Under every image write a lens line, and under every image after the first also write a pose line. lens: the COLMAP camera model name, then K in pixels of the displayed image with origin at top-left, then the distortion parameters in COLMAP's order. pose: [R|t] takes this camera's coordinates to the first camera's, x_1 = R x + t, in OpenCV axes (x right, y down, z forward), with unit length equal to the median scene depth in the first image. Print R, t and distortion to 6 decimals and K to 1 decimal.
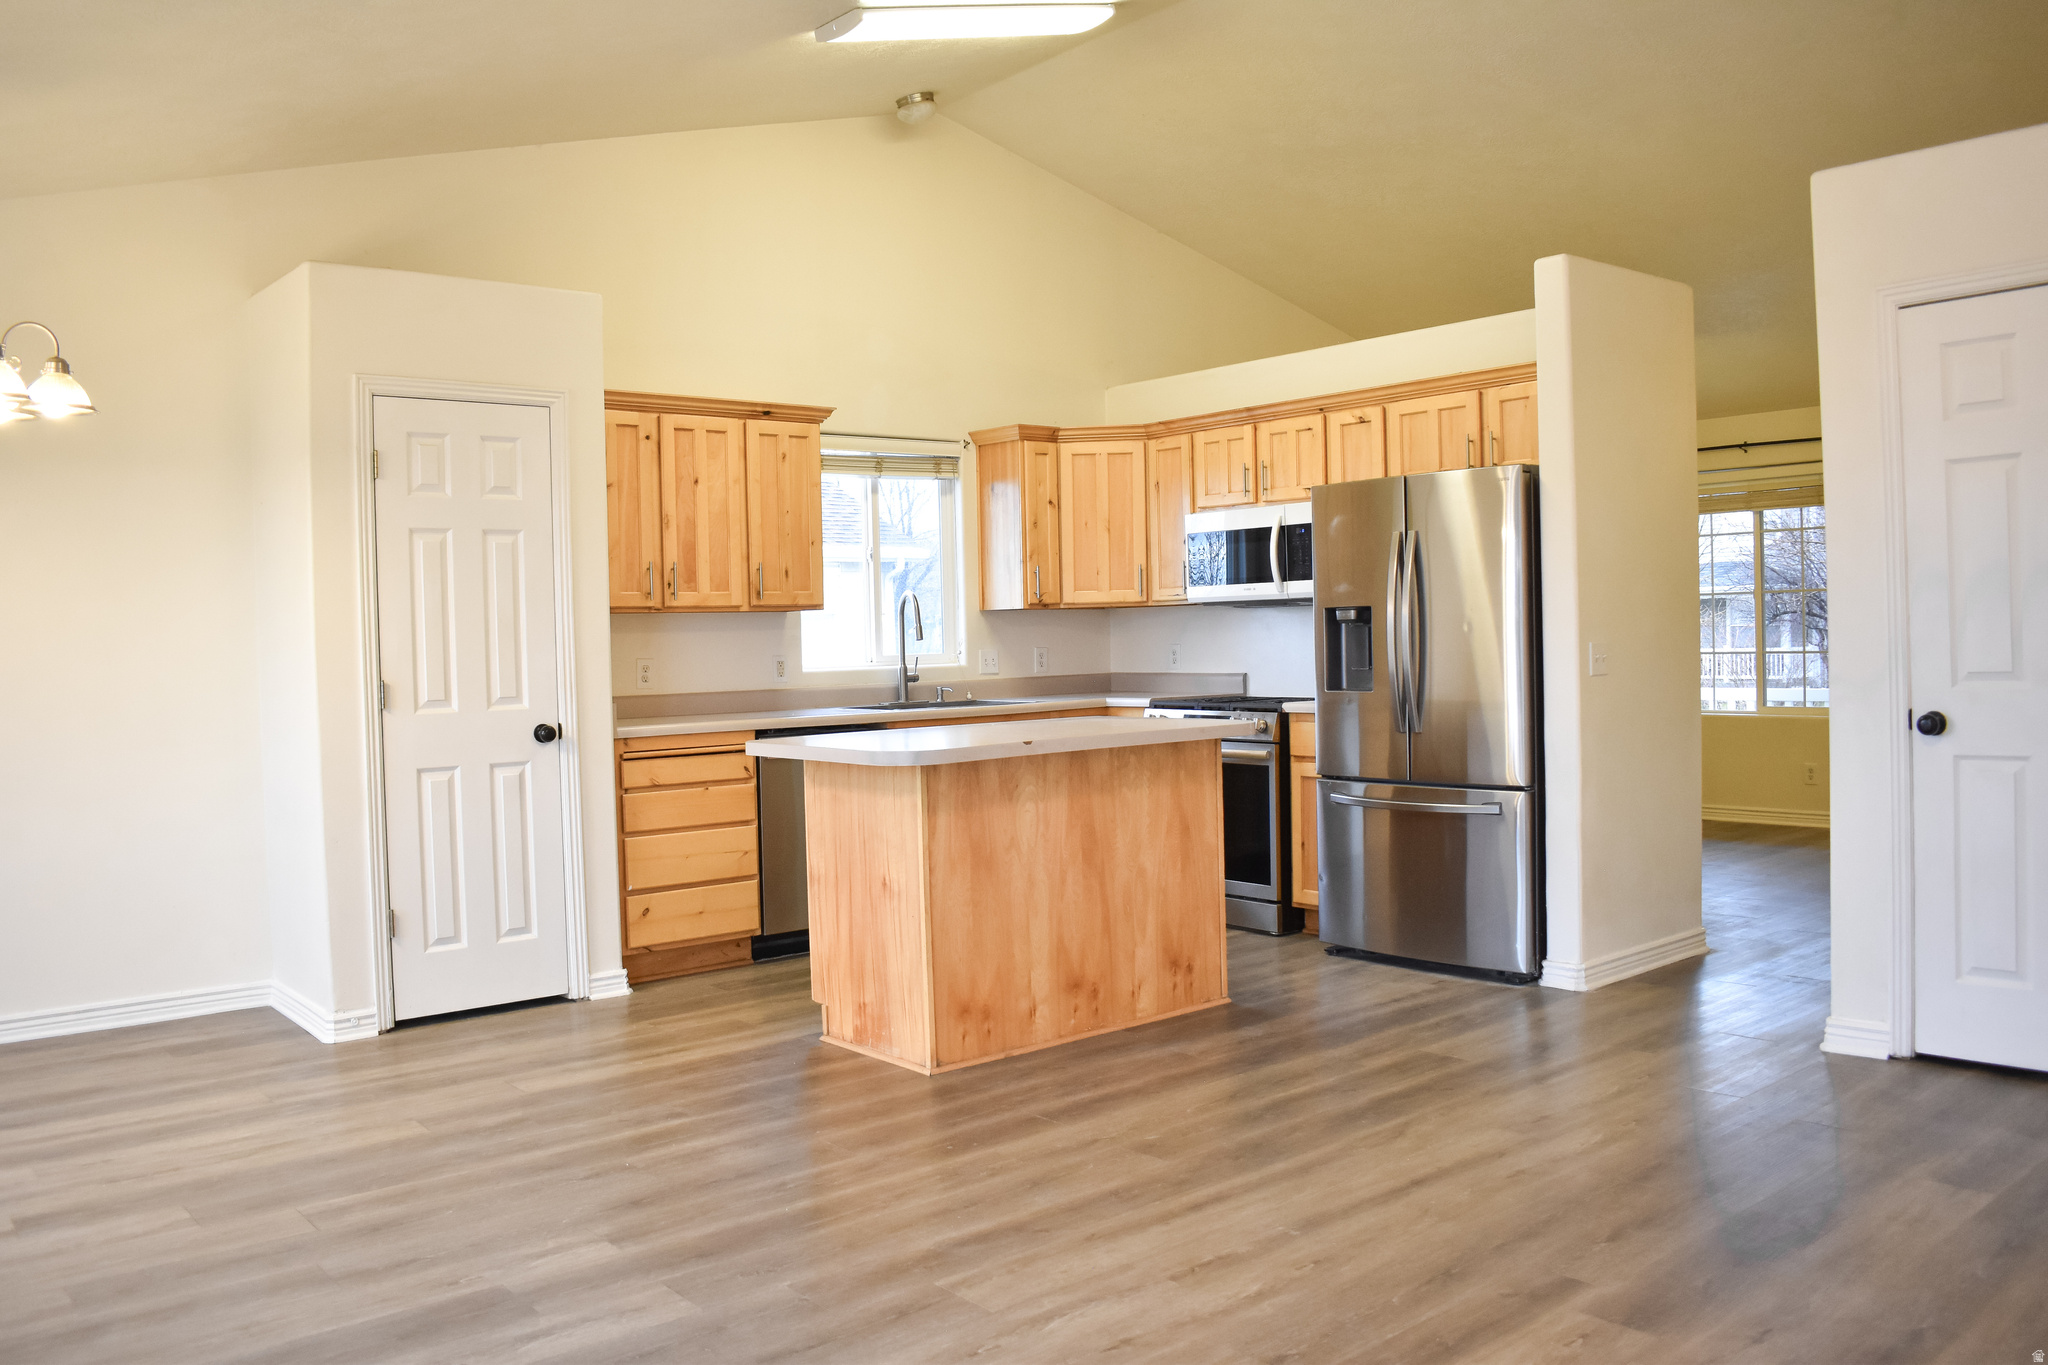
lens RADIAL K [[1590.4, 0, 1024.0], [0, 1590.4, 682.5], [0, 0, 1]] dist [-0.066508, 0.007354]
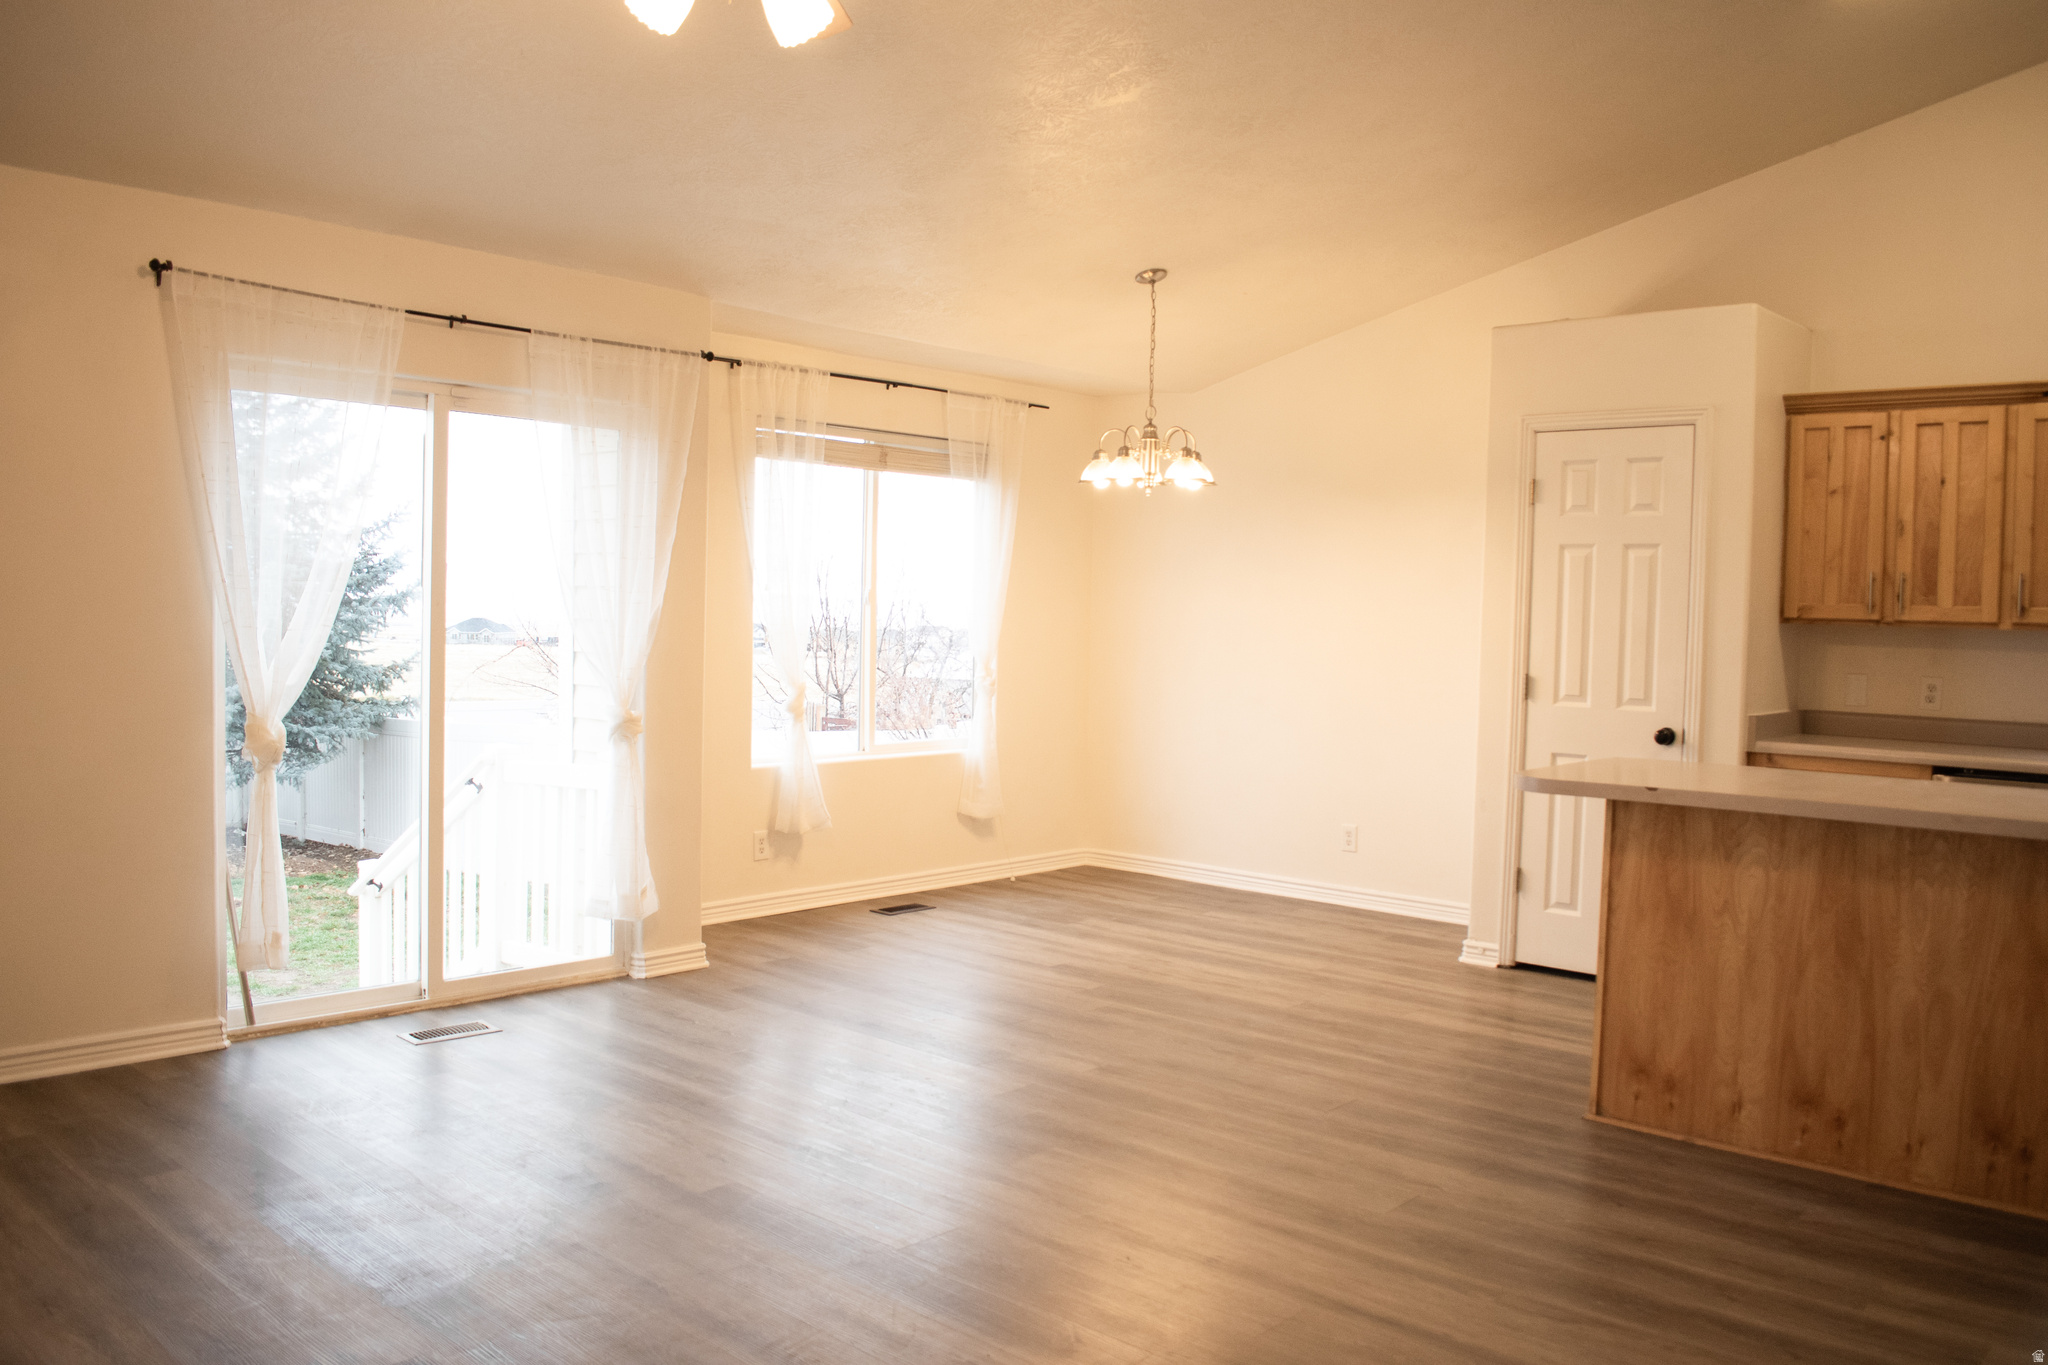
lens RADIAL K [[1590.4, 0, 1024.0], [0, 1590.4, 682.5], [0, 0, 1]] dist [-0.066508, 0.007354]
pose [[0.161045, 0.075240, -0.984075, 0.731409], [-0.058421, 0.996068, 0.066596, -0.054206], [0.985217, 0.046765, 0.164807, 0.449831]]
